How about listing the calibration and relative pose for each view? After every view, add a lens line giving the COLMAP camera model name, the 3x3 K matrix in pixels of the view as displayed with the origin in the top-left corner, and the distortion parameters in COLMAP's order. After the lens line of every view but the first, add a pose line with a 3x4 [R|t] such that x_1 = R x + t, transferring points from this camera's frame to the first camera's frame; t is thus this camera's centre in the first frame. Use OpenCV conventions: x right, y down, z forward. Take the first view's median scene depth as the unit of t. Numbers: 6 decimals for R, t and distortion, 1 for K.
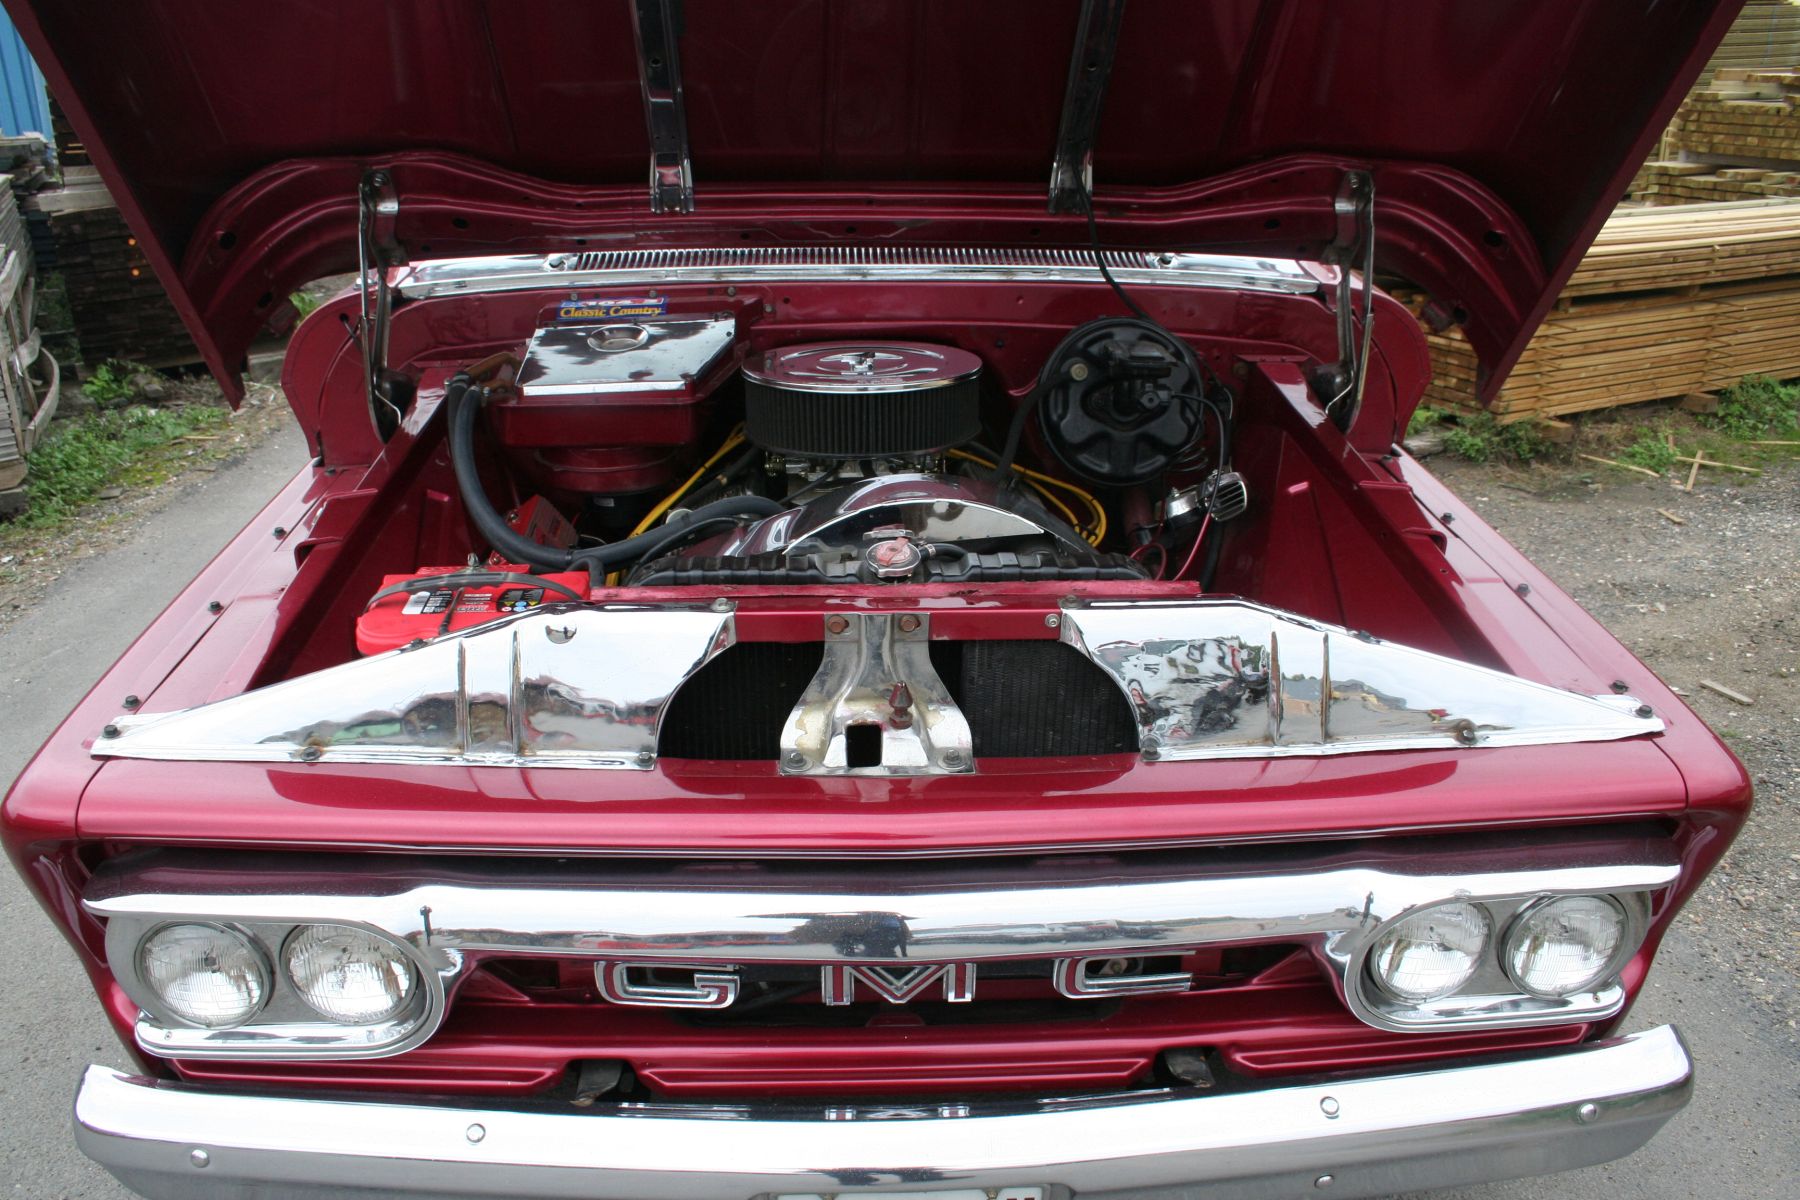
lens RADIAL K [[1467.1, 0, 892.0], [0, 1467.1, 602.0], [0, 0, 1]] dist [-0.069470, 0.043300]
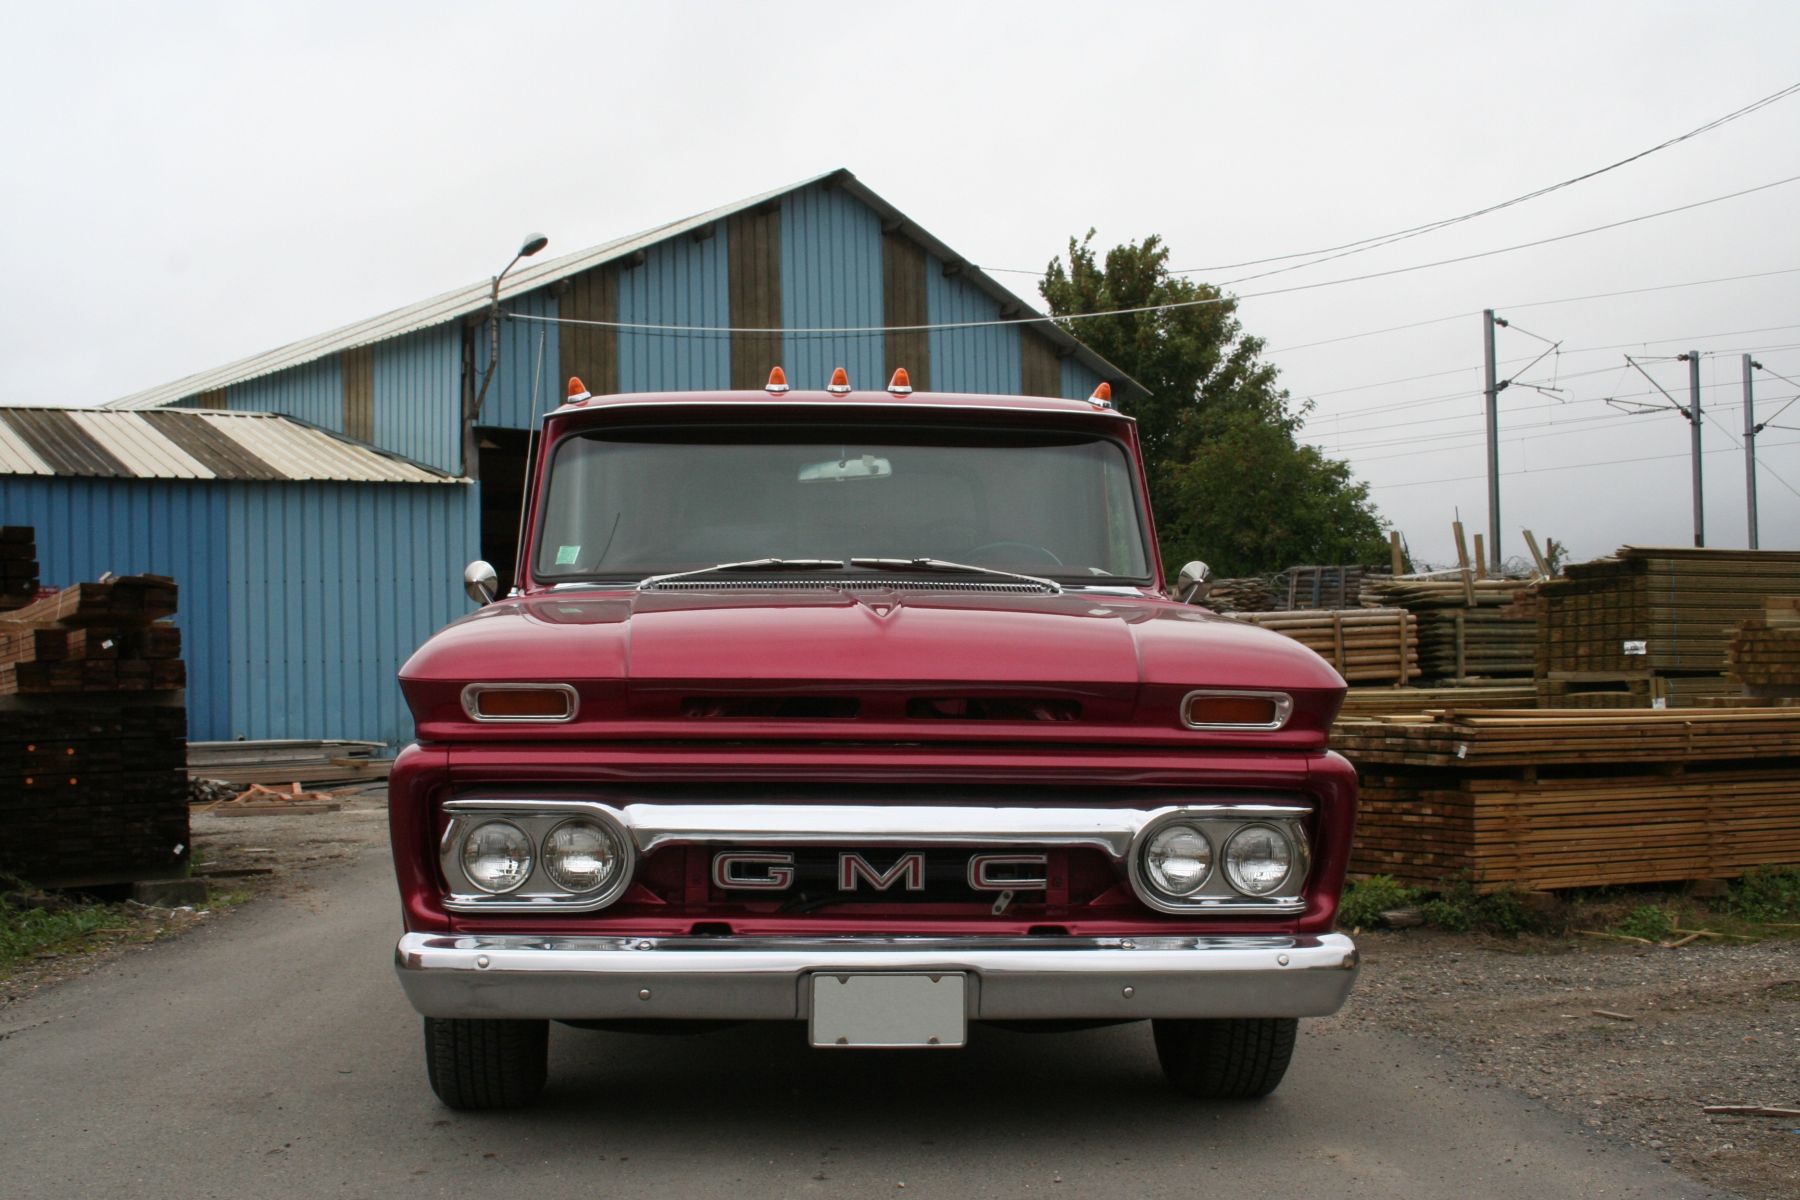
lens RADIAL K [[2439.0, 0, 898.9], [0, 2439.0, 601.3], [0, 0, 1]] dist [0.077624, 0.000000]
pose [[0.999506, -0.003992, 0.031184, -0.019791], [0.016242, 0.914835, -0.403501, 0.345865], [-0.026918, 0.403808, 0.914448, -0.558697]]
